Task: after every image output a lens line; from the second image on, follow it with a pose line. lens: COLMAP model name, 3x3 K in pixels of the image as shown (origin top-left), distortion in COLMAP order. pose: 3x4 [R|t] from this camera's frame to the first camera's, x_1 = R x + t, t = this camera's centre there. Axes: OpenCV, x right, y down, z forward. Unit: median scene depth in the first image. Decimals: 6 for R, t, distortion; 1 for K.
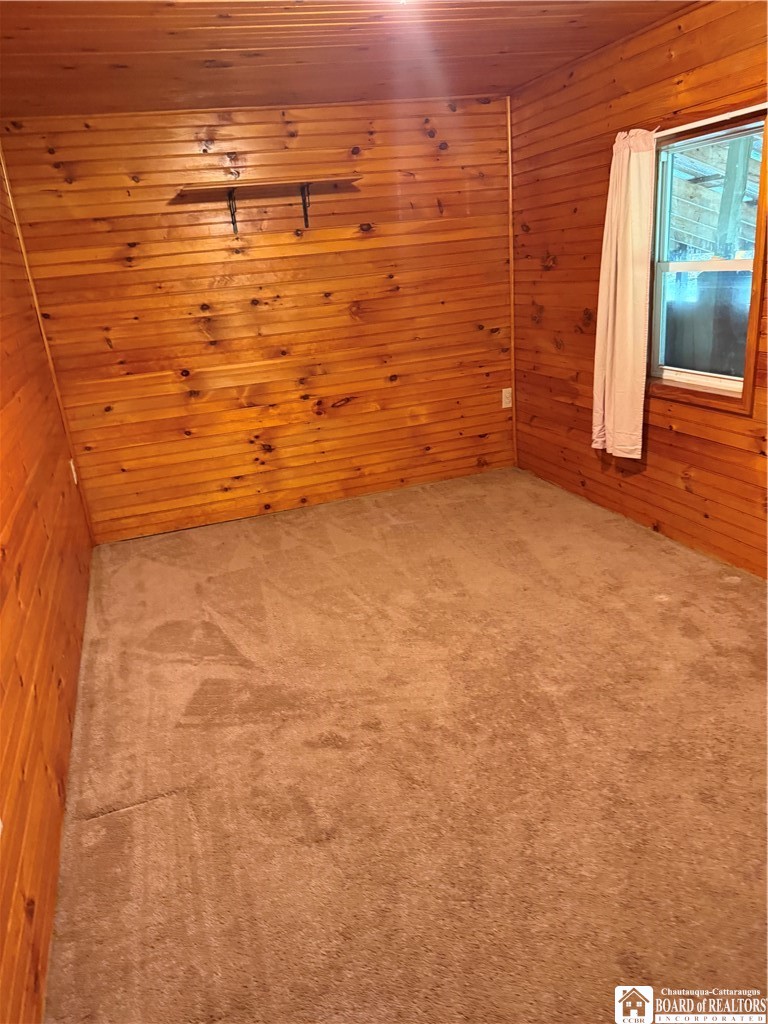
lens RADIAL K [[725.8, 0, 381.3], [0, 725.8, 512.2], [0, 0, 1]] dist [0.051007, -0.009479]
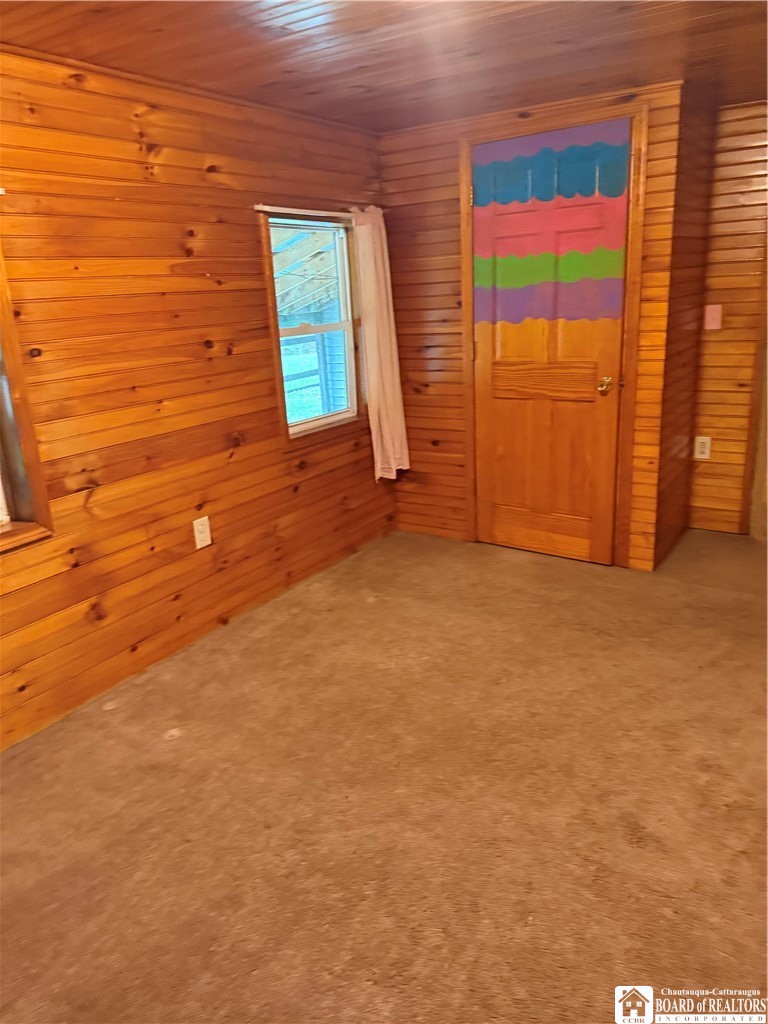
lens RADIAL K [[725.8, 0, 383.4], [0, 725.8, 514.0], [0, 0, 1]] dist [0.051007, -0.009479]
pose [[-0.616407, -0.111473, 0.779498, -0.402550], [0.357247, 0.842596, 0.402998, -0.355639], [-0.701725, 0.526883, -0.479559, 1.119616]]
